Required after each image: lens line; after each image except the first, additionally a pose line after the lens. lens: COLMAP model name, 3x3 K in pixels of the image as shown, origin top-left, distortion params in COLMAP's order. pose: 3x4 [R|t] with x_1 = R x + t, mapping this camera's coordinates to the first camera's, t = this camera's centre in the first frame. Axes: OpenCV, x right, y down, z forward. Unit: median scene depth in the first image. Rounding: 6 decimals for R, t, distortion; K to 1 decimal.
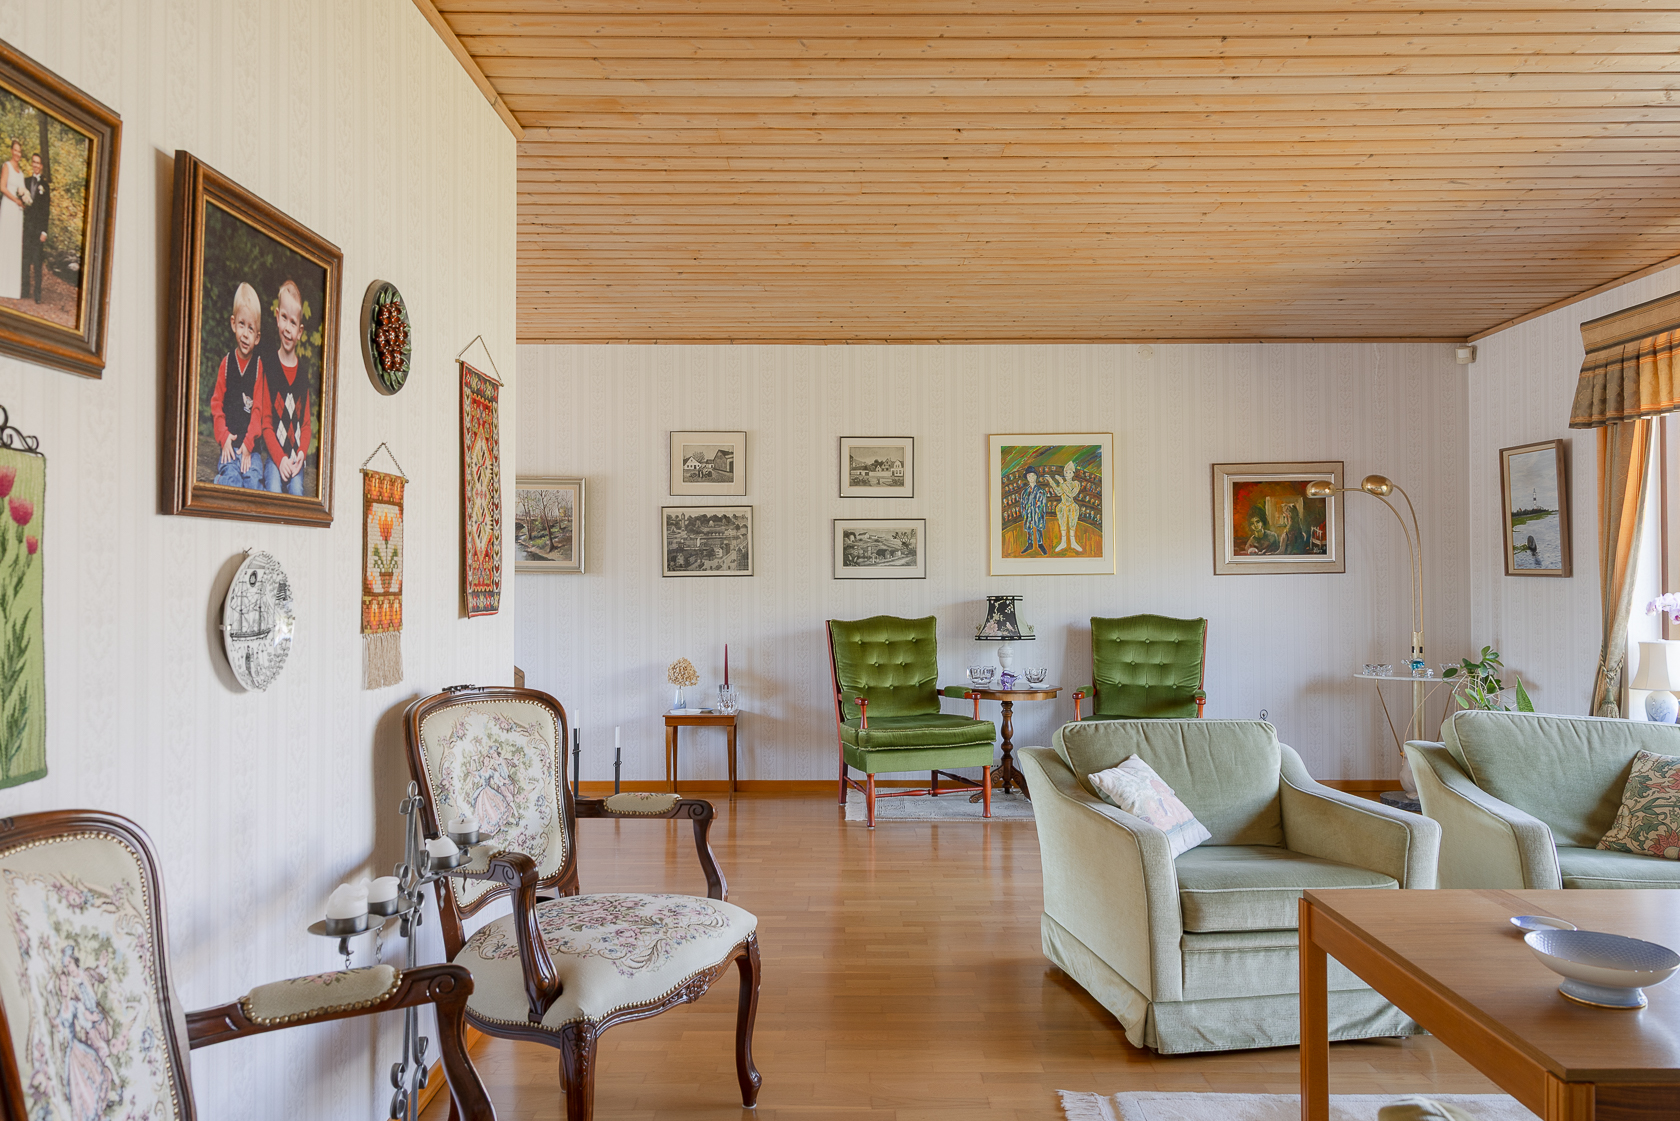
lens RADIAL K [[1137.5, 0, 838.5], [0, 1137.5, 559.8], [0, 0, 1]] dist [-0.006083, -0.000707]
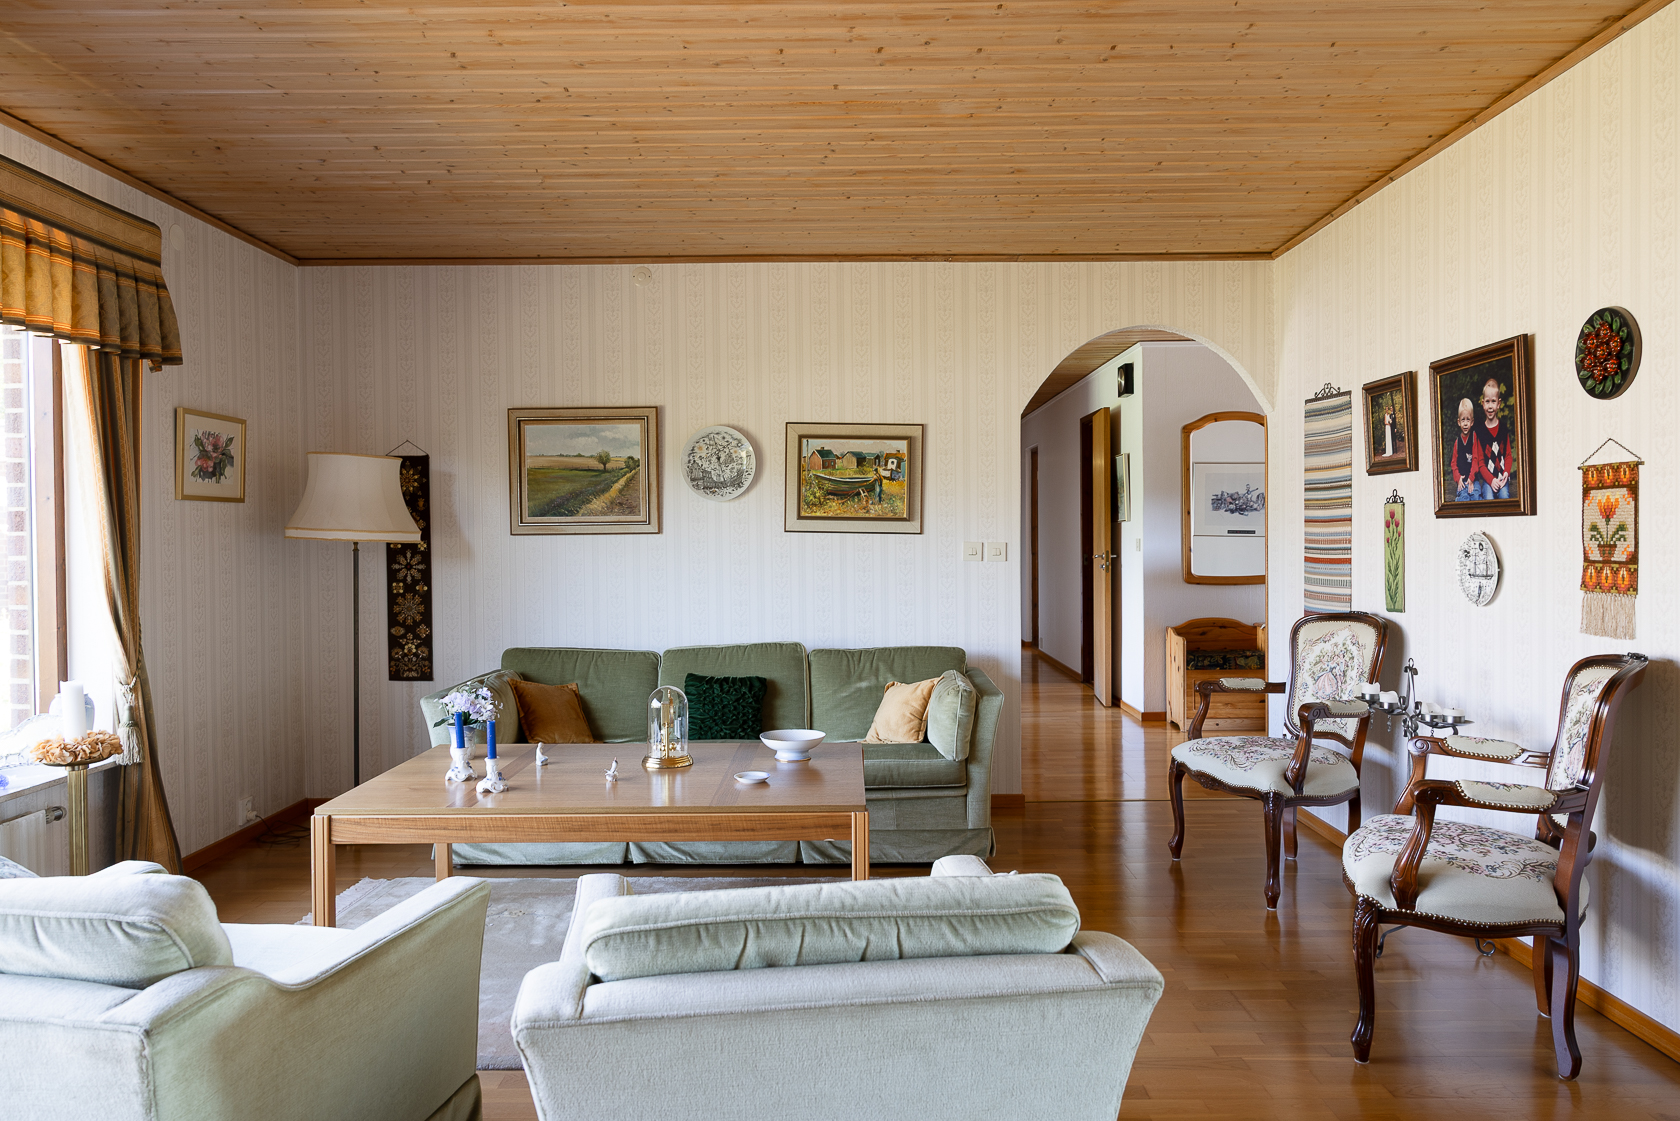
lens RADIAL K [[1137.5, 0, 834.1], [0, 1137.5, 548.5], [0, 0, 1]] dist [-0.006083, -0.000707]
pose [[-0.999946, 0.009883, -0.003194, 0.531383], [0.009892, 0.999947, -0.002798, 0.013022], [0.003167, -0.002830, -0.999991, 2.674556]]
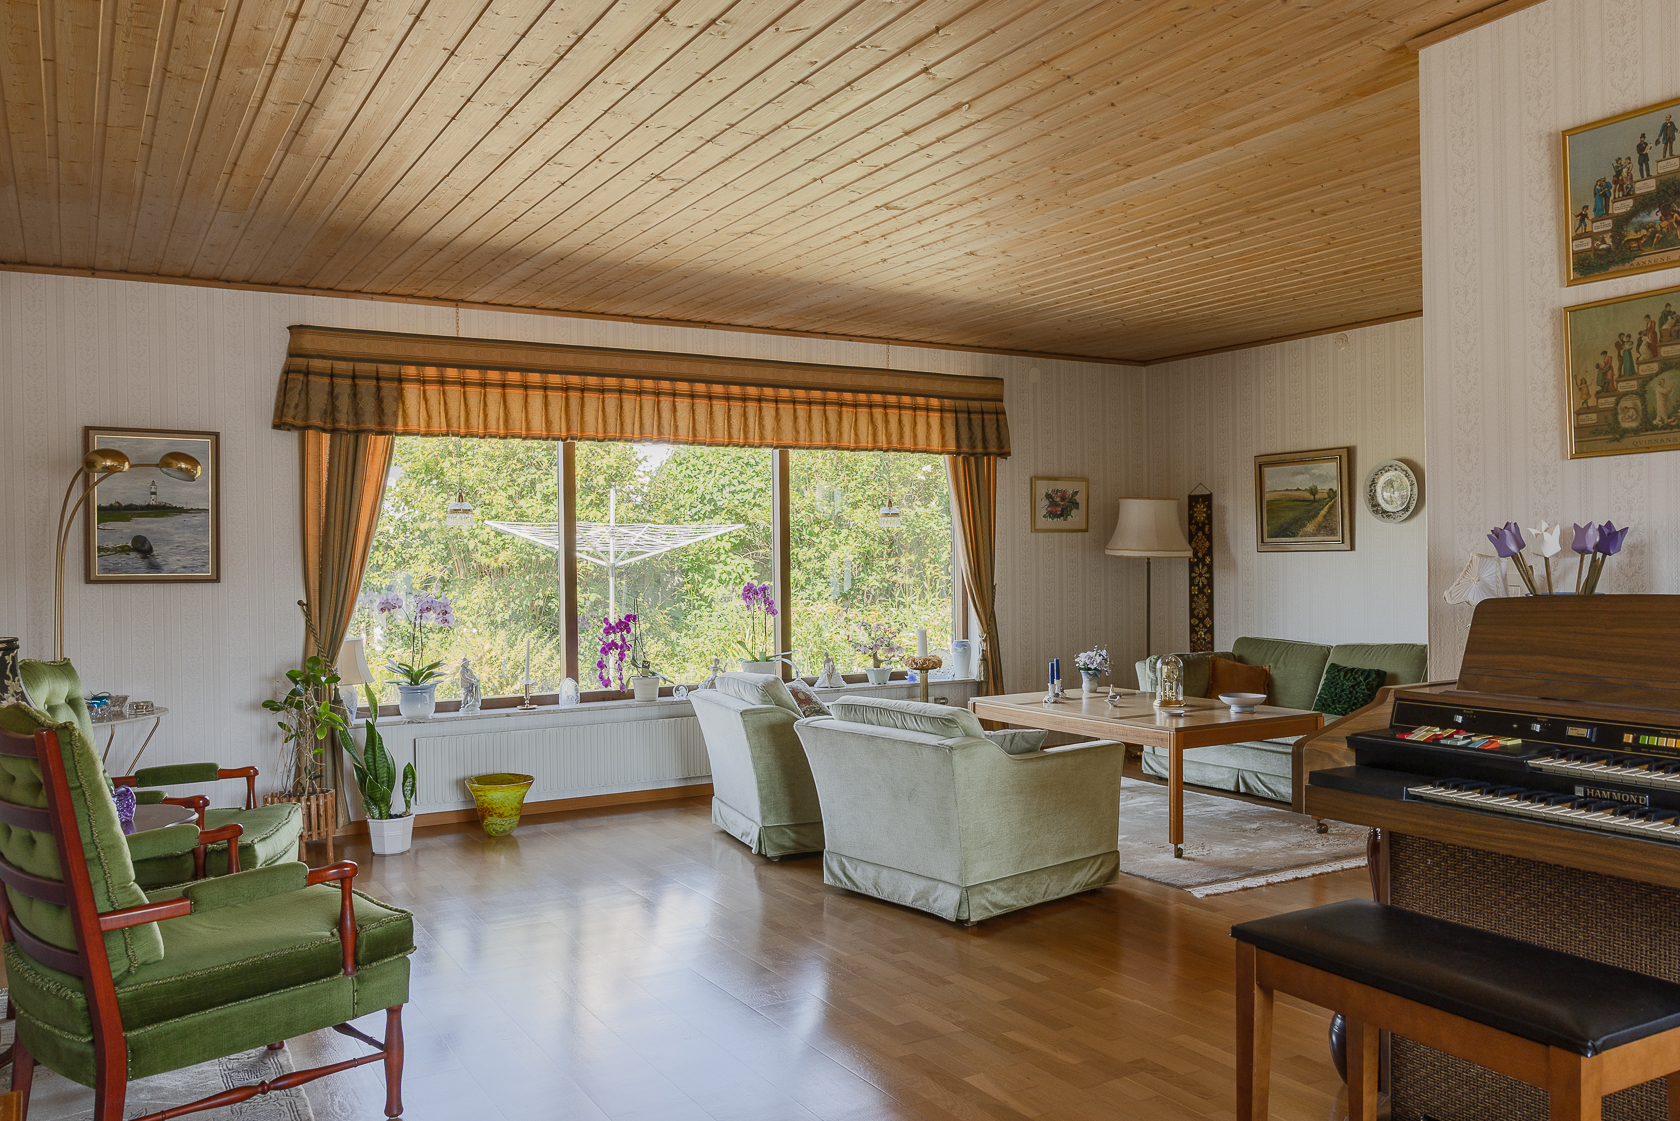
lens RADIAL K [[1302.9, 0, 832.5], [0, 1302.9, 559.8], [0, 0, 1]] dist [0.050789, 0.001941]
pose [[-0.513223, 0.005410, 0.858238, -1.516010], [0.001662, 0.999985, -0.005309, 0.009659], [-0.858254, -0.001298, -0.513224, 3.200333]]
